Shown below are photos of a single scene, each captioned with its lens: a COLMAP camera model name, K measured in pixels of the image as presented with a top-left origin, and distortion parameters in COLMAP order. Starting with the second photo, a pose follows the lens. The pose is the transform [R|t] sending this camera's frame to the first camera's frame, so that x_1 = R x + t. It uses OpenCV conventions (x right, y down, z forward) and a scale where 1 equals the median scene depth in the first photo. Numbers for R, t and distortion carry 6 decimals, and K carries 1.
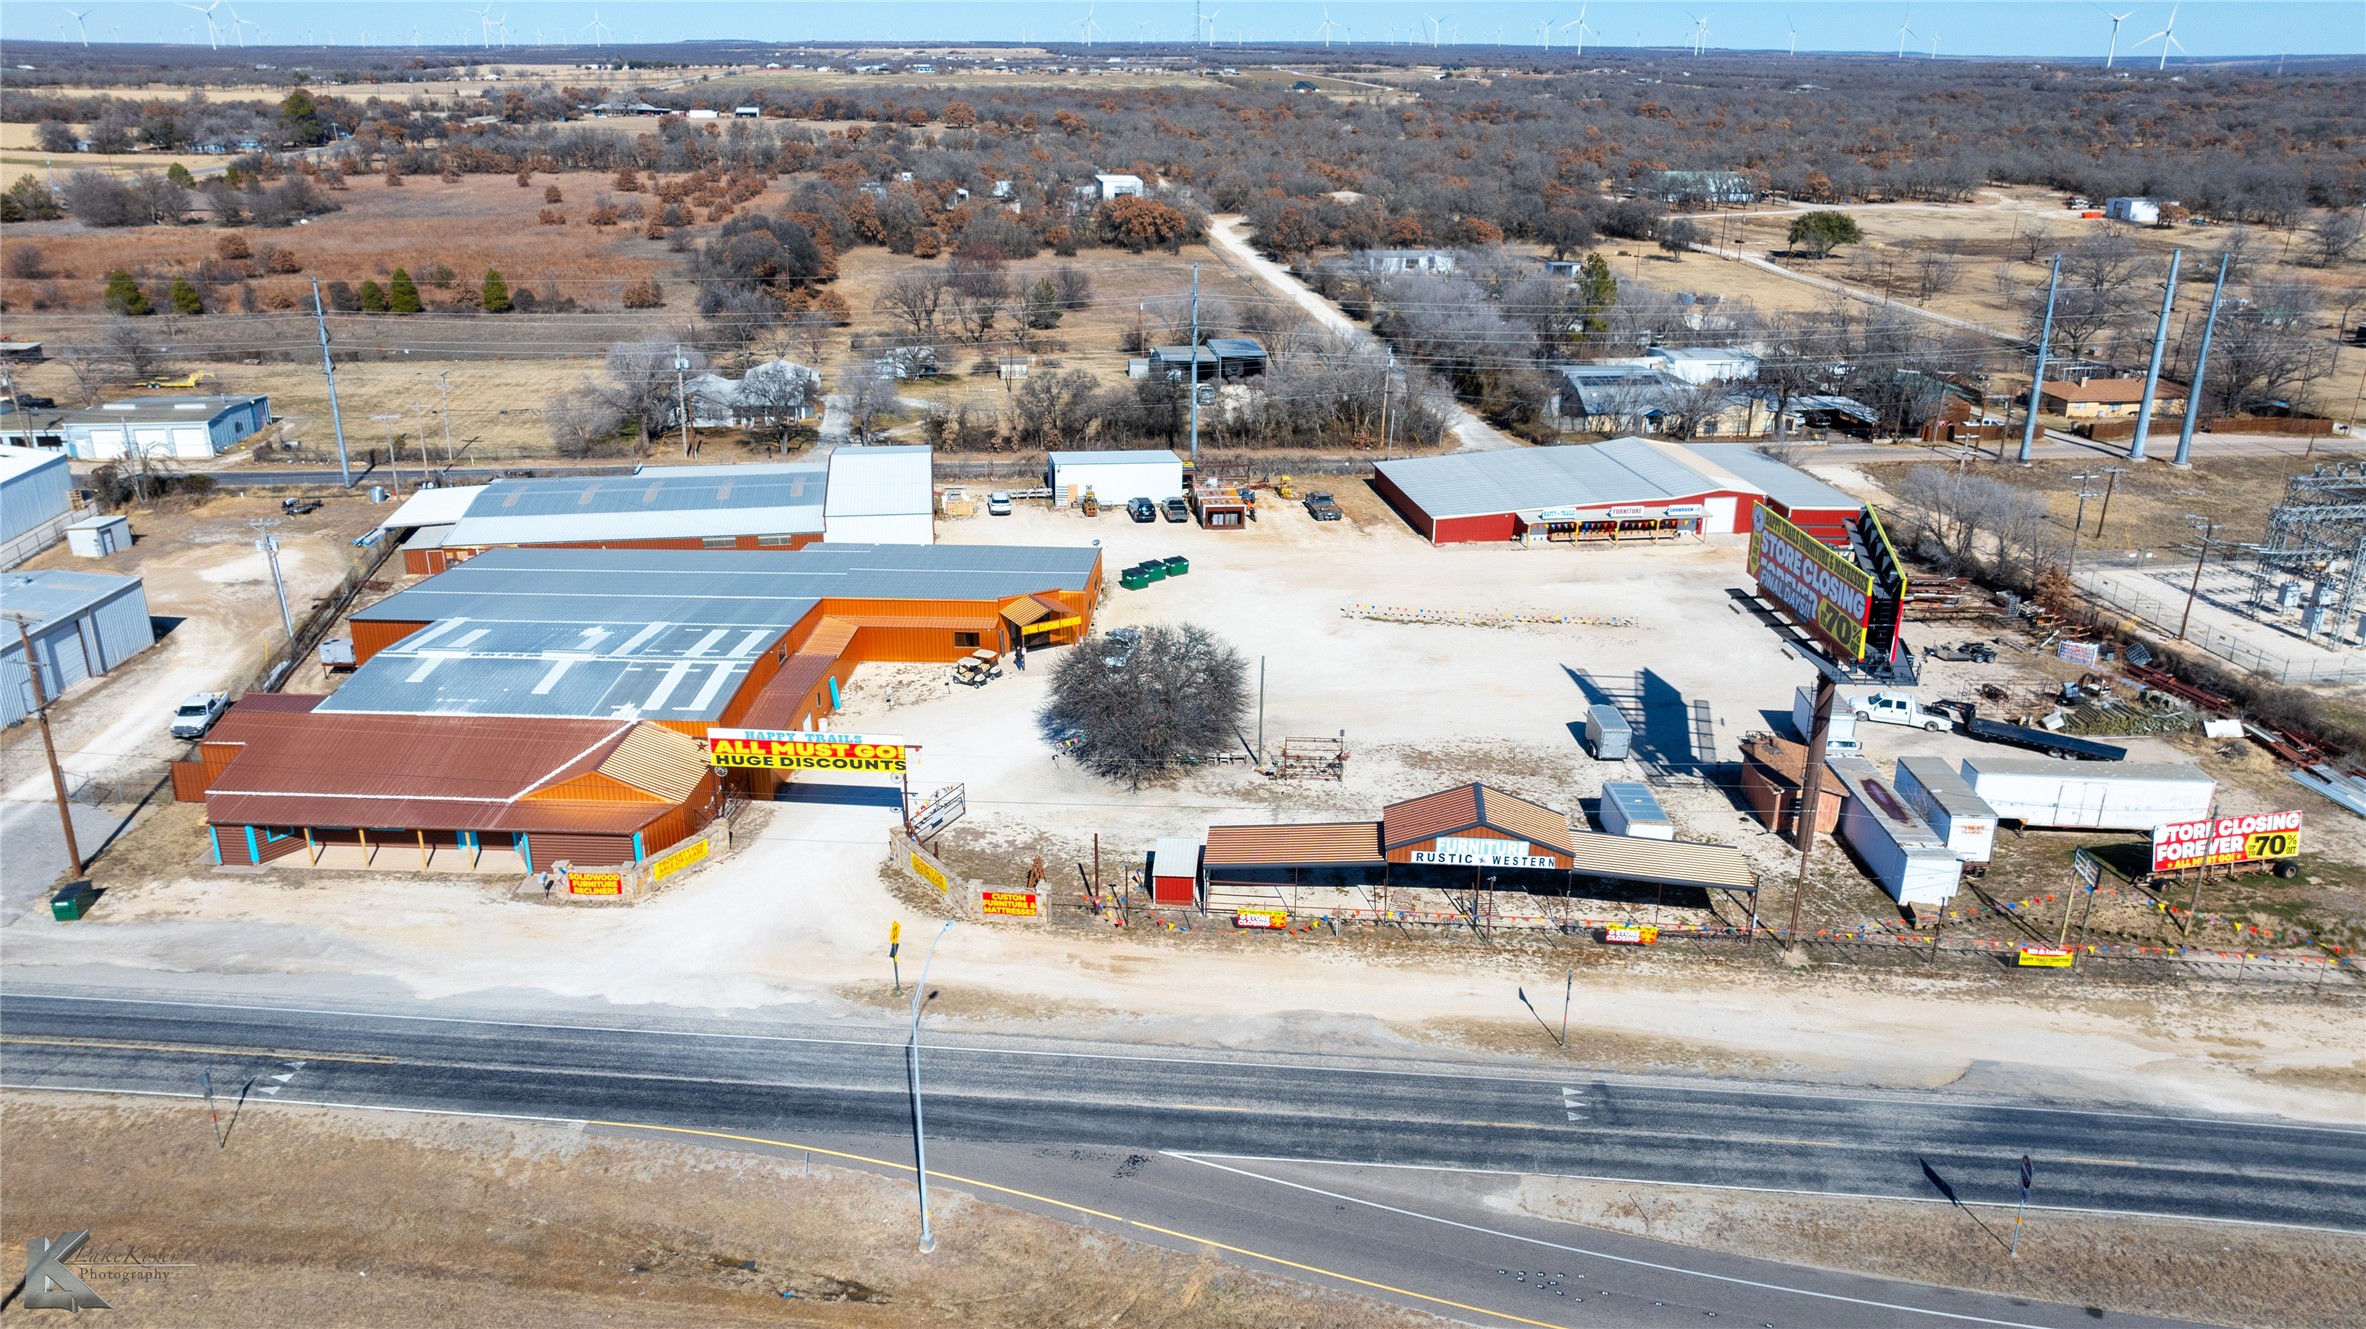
lens RADIAL K [[1685.5, 0, 1196.5], [0, 1685.5, 657.4], [0, 0, 1]] dist [-0.010774, -0.005525]
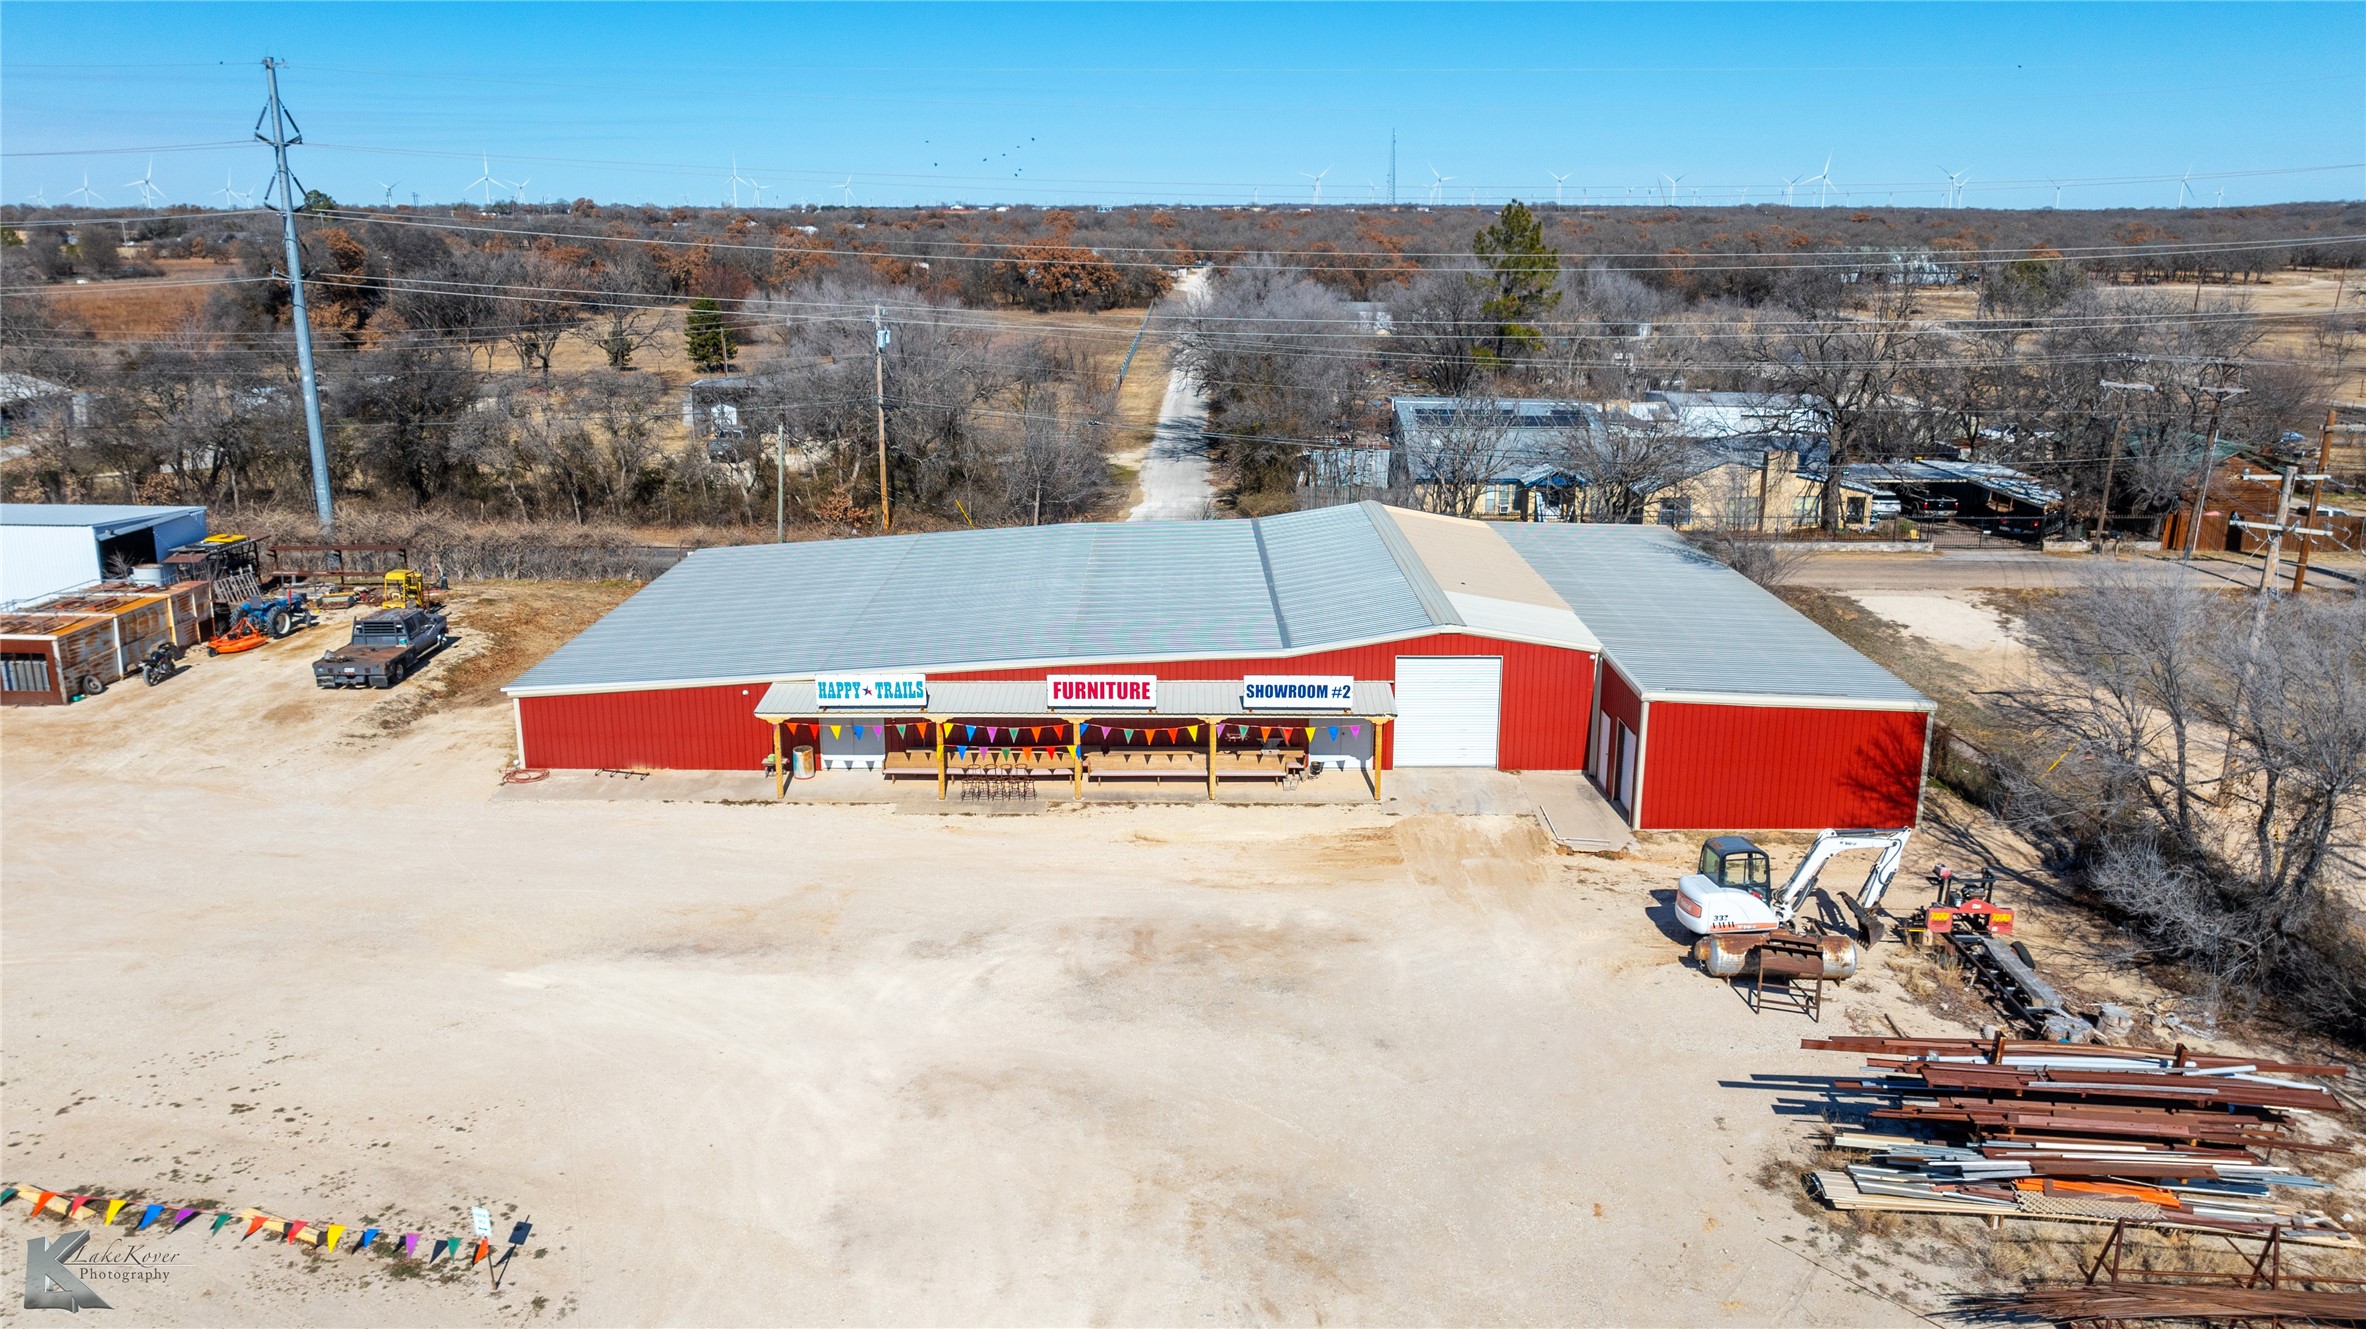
lens RADIAL K [[1706.5, 0, 1193.9], [0, 1706.5, 639.5], [0, 0, 1]] dist [-0.021735, 0.007636]
pose [[0.990555, 0.028030, -0.134220, 0.402694], [-0.041790, 0.994026, -0.100824, -0.083572], [0.130592, 0.105481, 0.985809, 0.890684]]
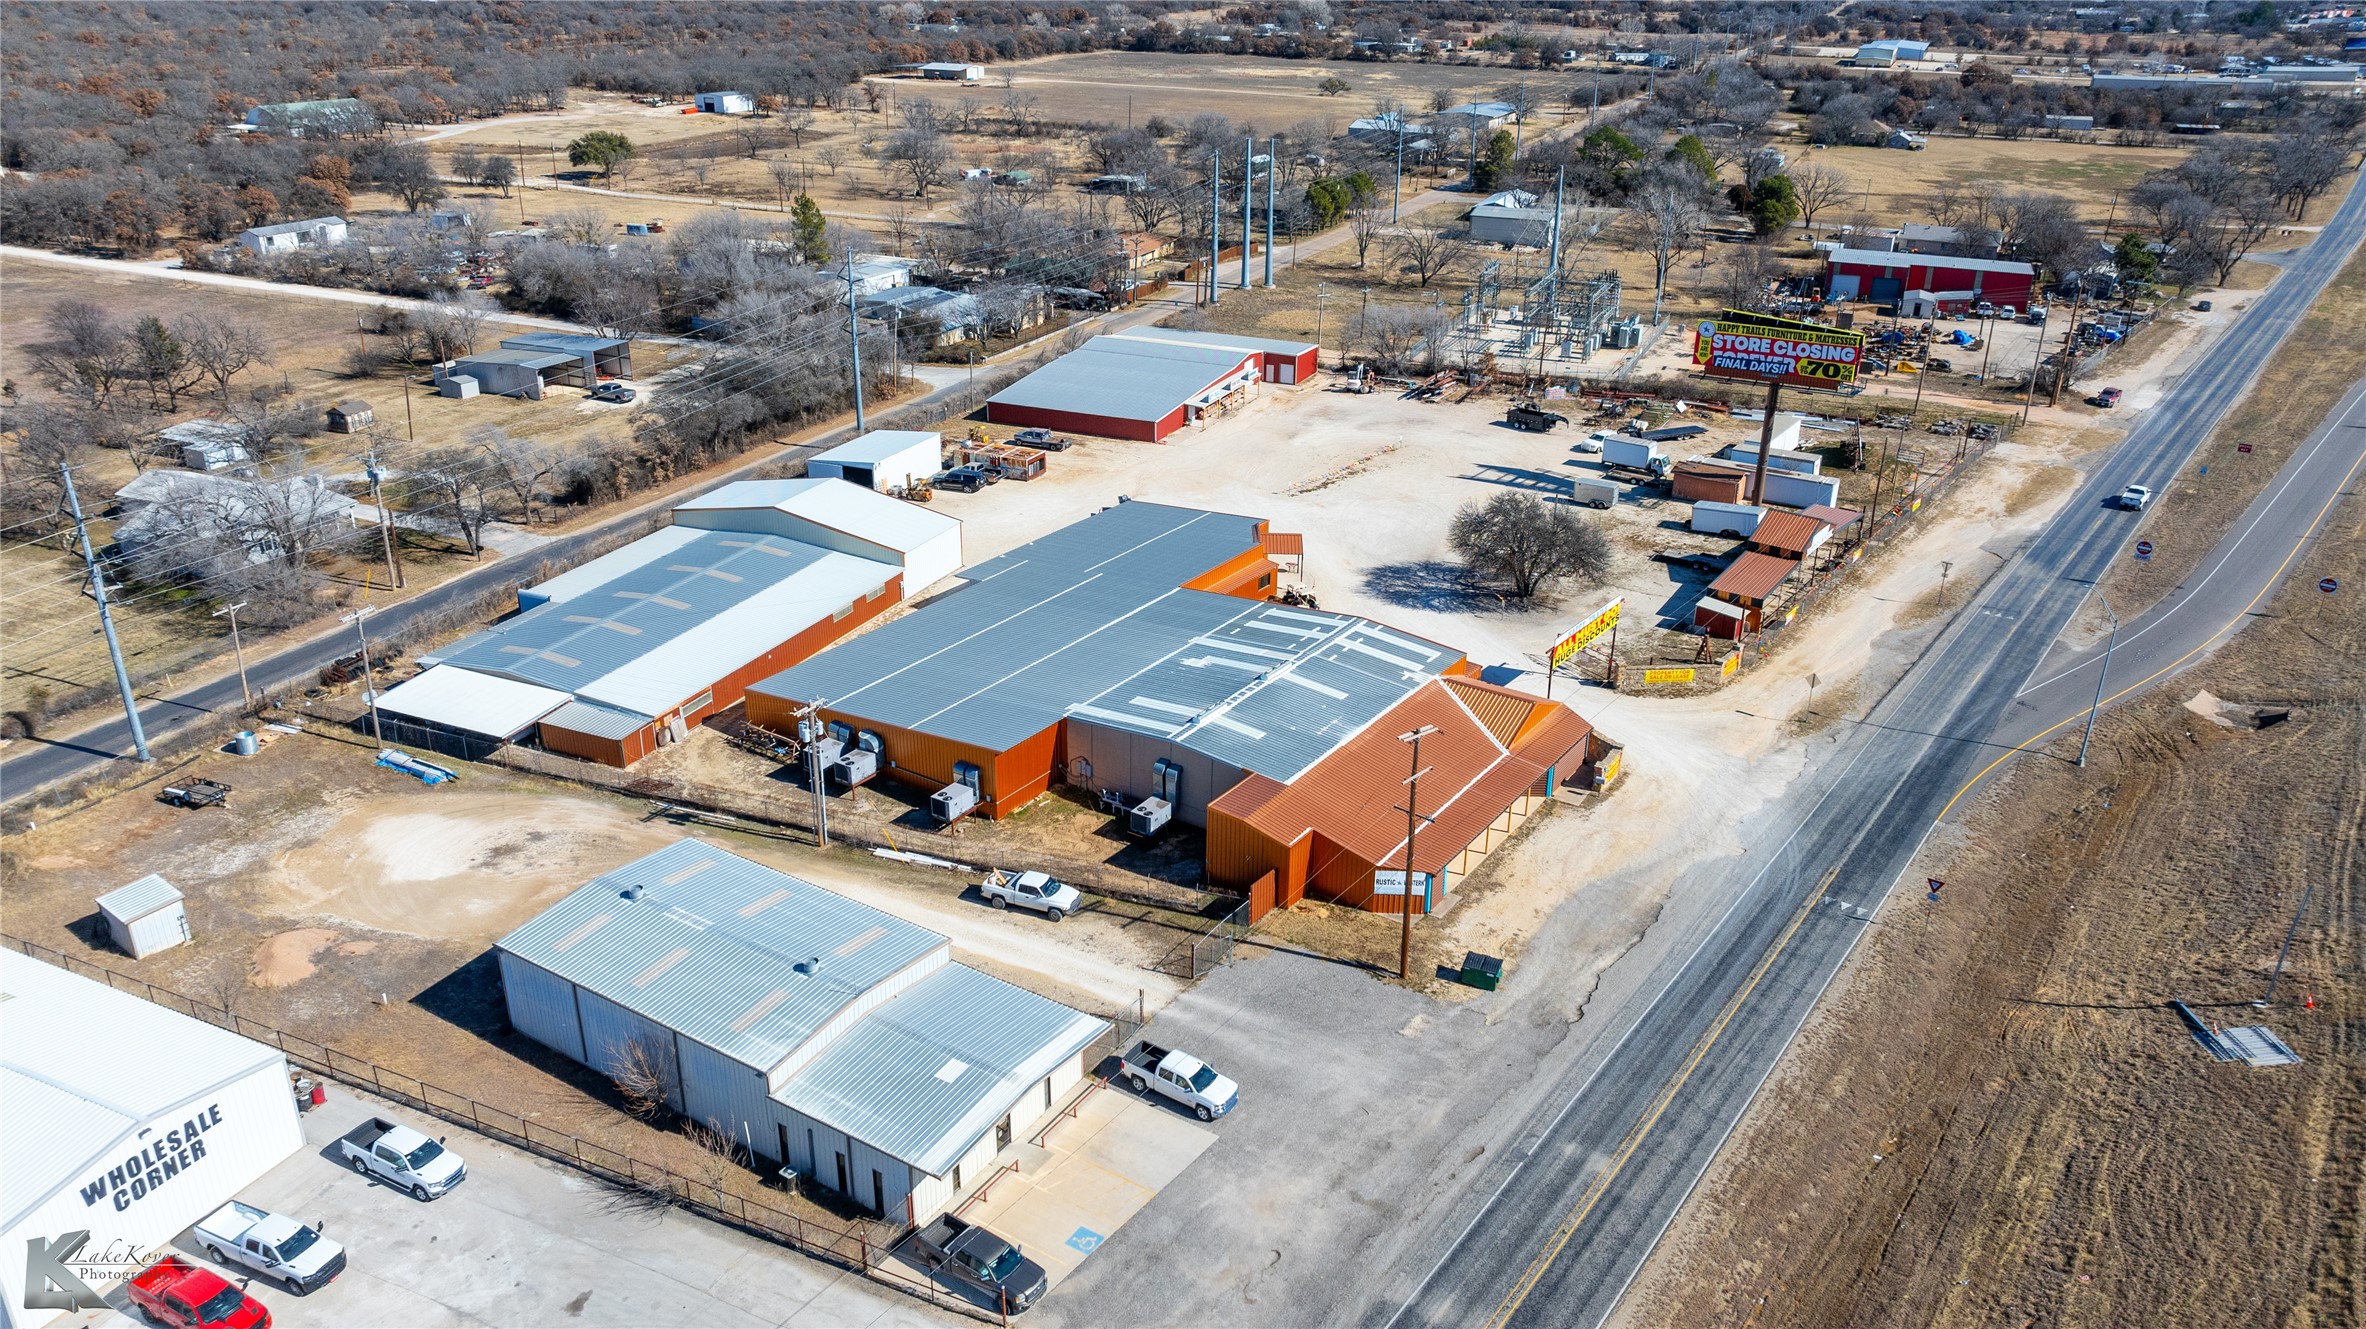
lens RADIAL K [[1667.4, 0, 1196.2], [0, 1667.4, 649.0], [0, 0, 1]] dist [-0.017416, 0.004195]
pose [[0.533223, -0.335324, 0.776680, -1.069498], [0.285745, 0.935521, 0.207726, -0.219250], [-0.796256, 0.111168, 0.594658, 0.357391]]
